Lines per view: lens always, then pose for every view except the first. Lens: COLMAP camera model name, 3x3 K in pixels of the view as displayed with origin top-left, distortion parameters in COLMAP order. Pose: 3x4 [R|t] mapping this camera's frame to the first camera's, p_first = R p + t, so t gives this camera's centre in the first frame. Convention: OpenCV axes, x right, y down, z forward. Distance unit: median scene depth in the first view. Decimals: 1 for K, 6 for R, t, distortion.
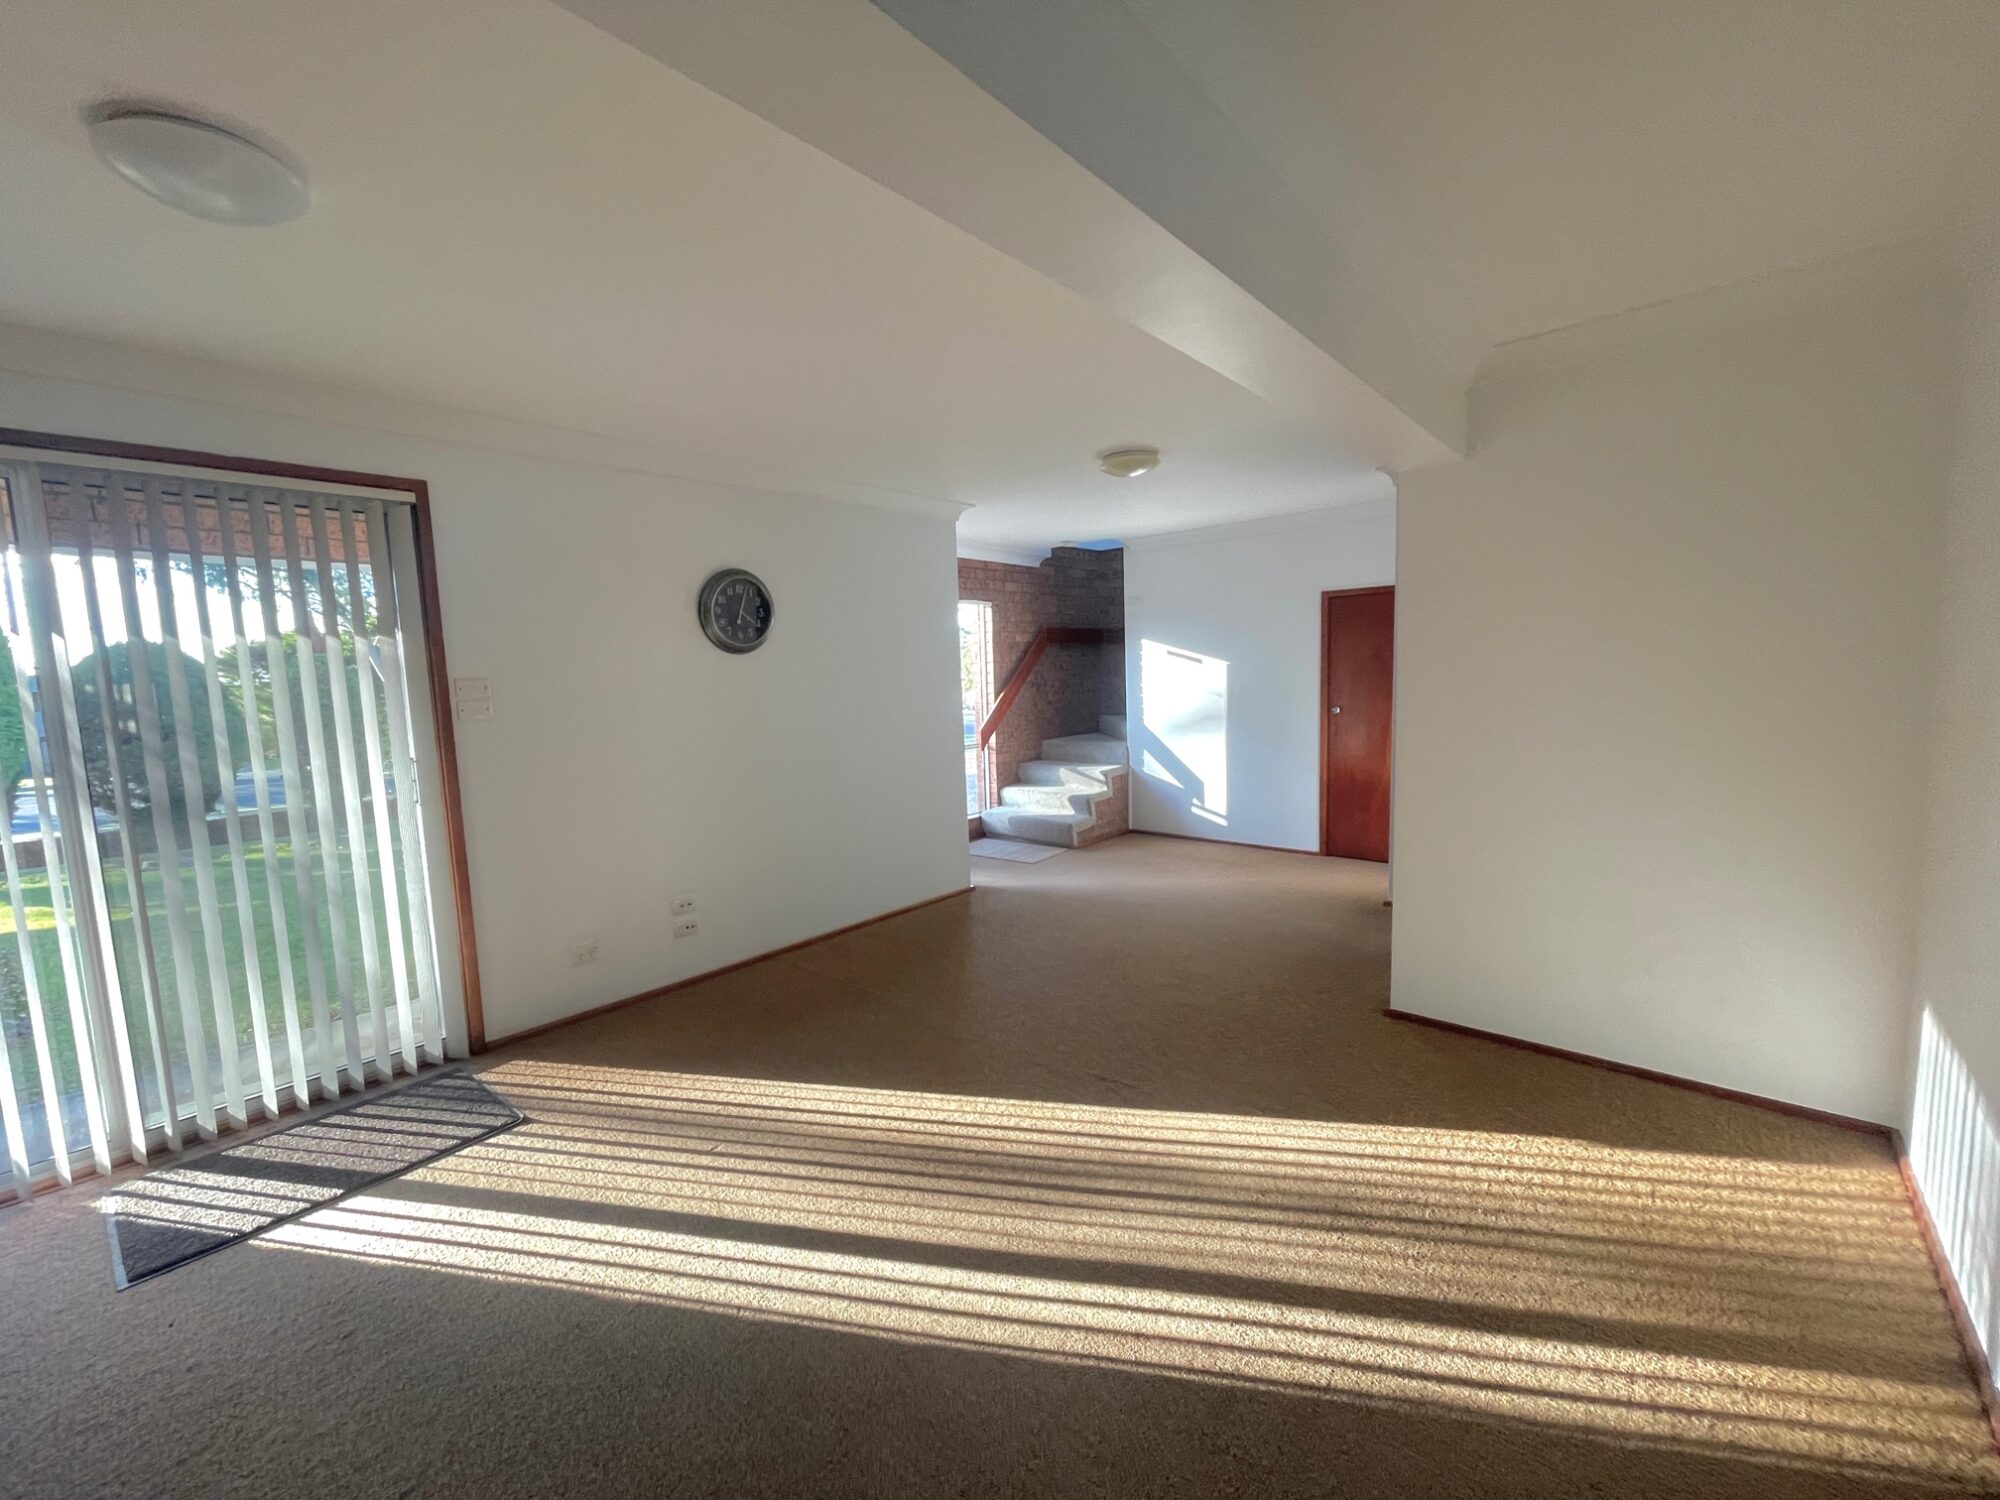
lens RADIAL K [[799.2, 0, 1000.0], [0, 799.2, 750.0], [0, 0, 1]] dist [0.001314, 0.000262]
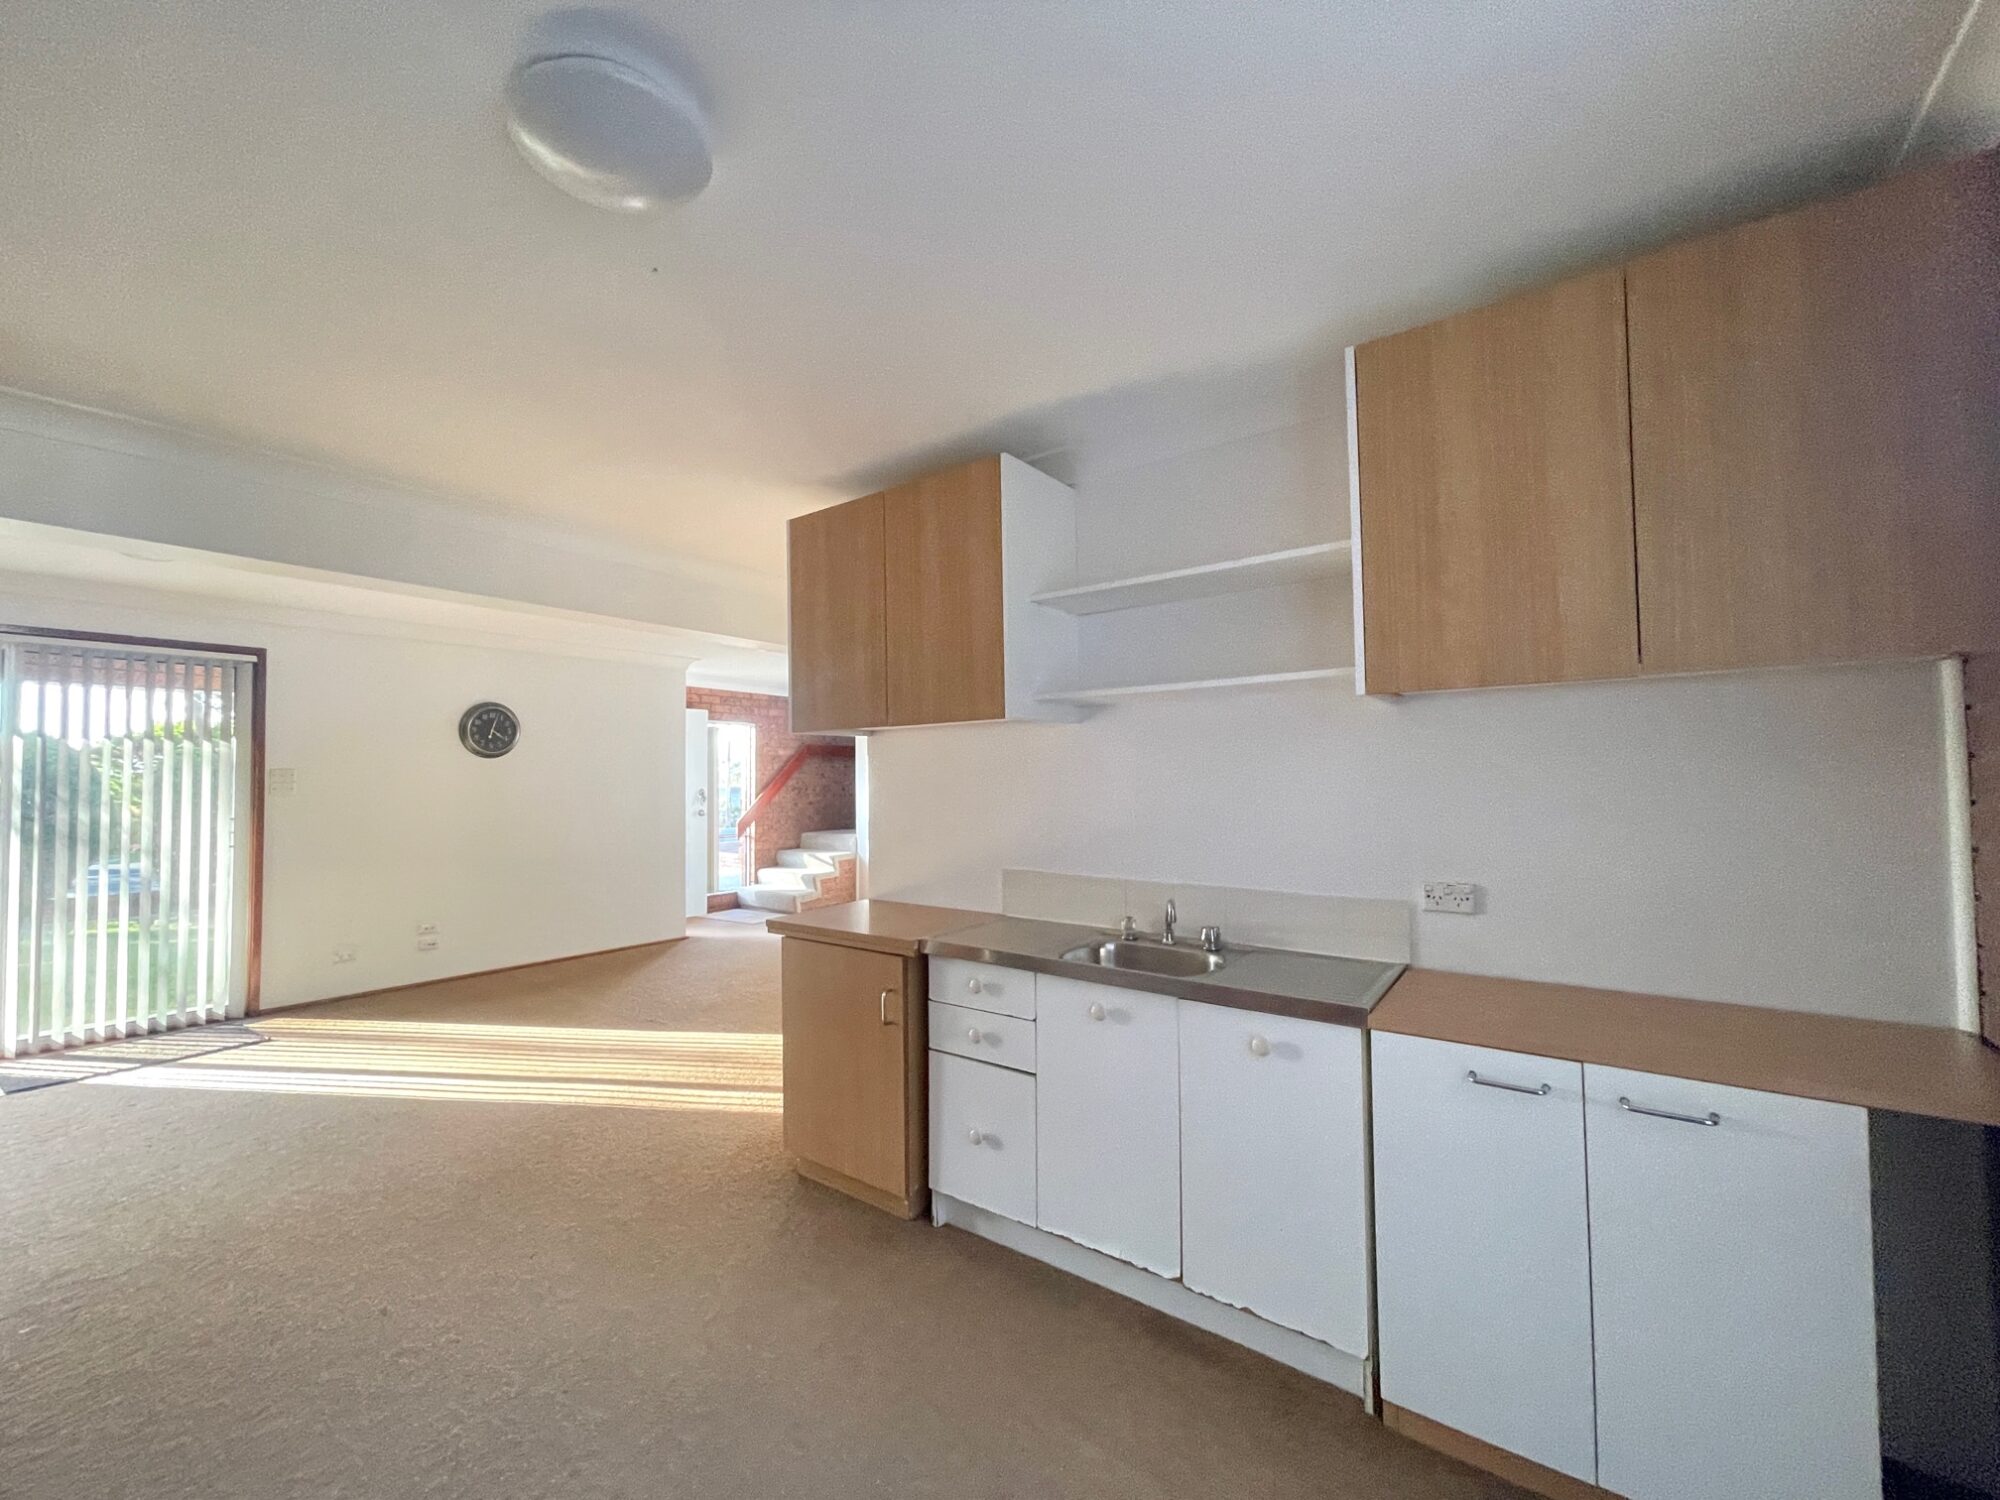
lens RADIAL K [[796.7, 0, 1000.0], [0, 796.7, 750.0], [0, 0, 1]] dist [-0.001663, -0.000541]
pose [[0.996271, 0.025997, 0.082275, 0.446349], [-0.014335, 0.990150, -0.139278, 0.049737], [-0.085086, 0.137579, 0.986829, -0.482922]]
